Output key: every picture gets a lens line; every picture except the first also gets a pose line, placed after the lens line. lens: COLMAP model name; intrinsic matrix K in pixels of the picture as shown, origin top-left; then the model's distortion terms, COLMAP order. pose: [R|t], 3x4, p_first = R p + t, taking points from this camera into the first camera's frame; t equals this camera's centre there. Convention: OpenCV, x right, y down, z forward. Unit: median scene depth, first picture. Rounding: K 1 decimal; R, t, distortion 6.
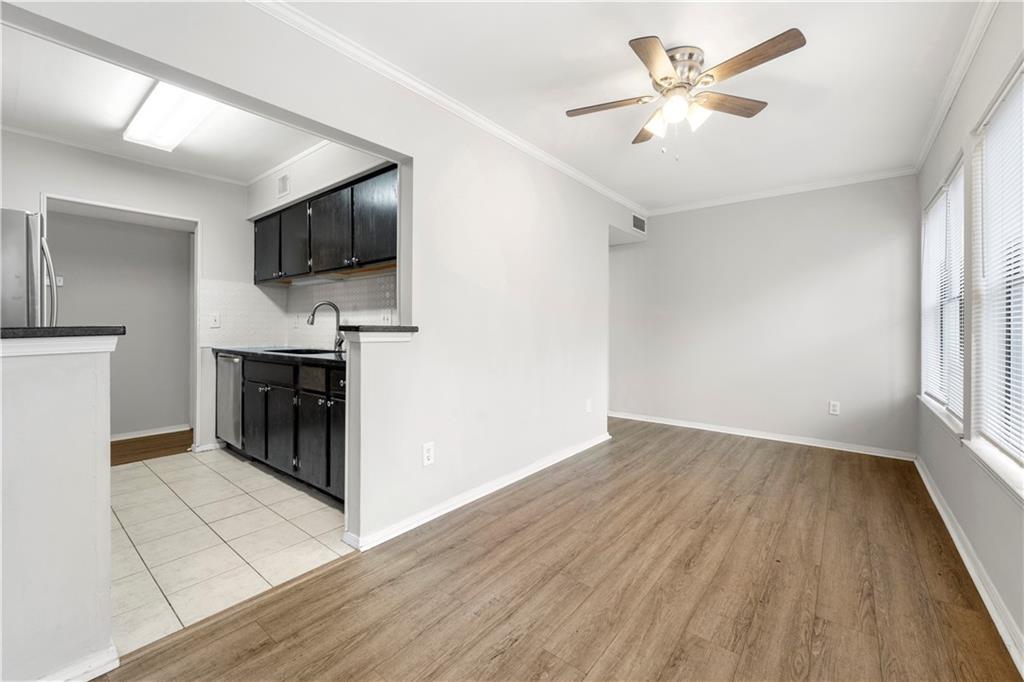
lens RADIAL K [[413.9, 0, 515.4], [0, 413.9, 339.5], [0, 0, 1]] dist [-0.001848, 0.000553]
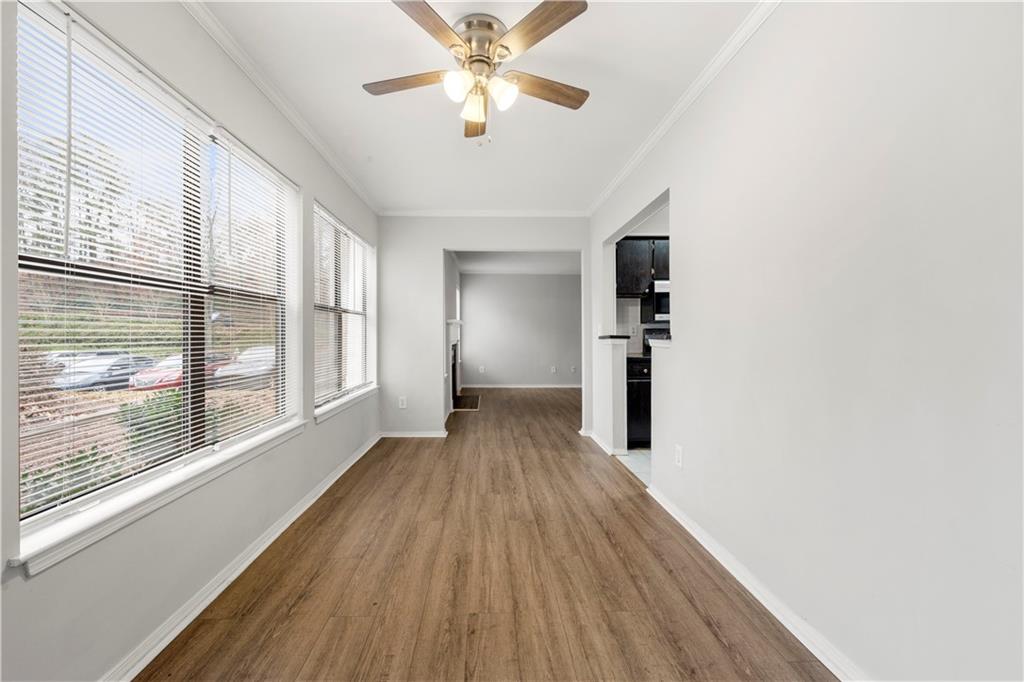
lens RADIAL K [[413.9, 0, 495.0], [0, 413.9, 340.6], [0, 0, 1]] dist [-0.001848, 0.000553]
pose [[-0.769510, 0.008372, -0.638580, 0.960569], [-0.016190, 0.999337, 0.032610, -0.052583], [0.638430, 0.035432, -0.768864, 1.752826]]
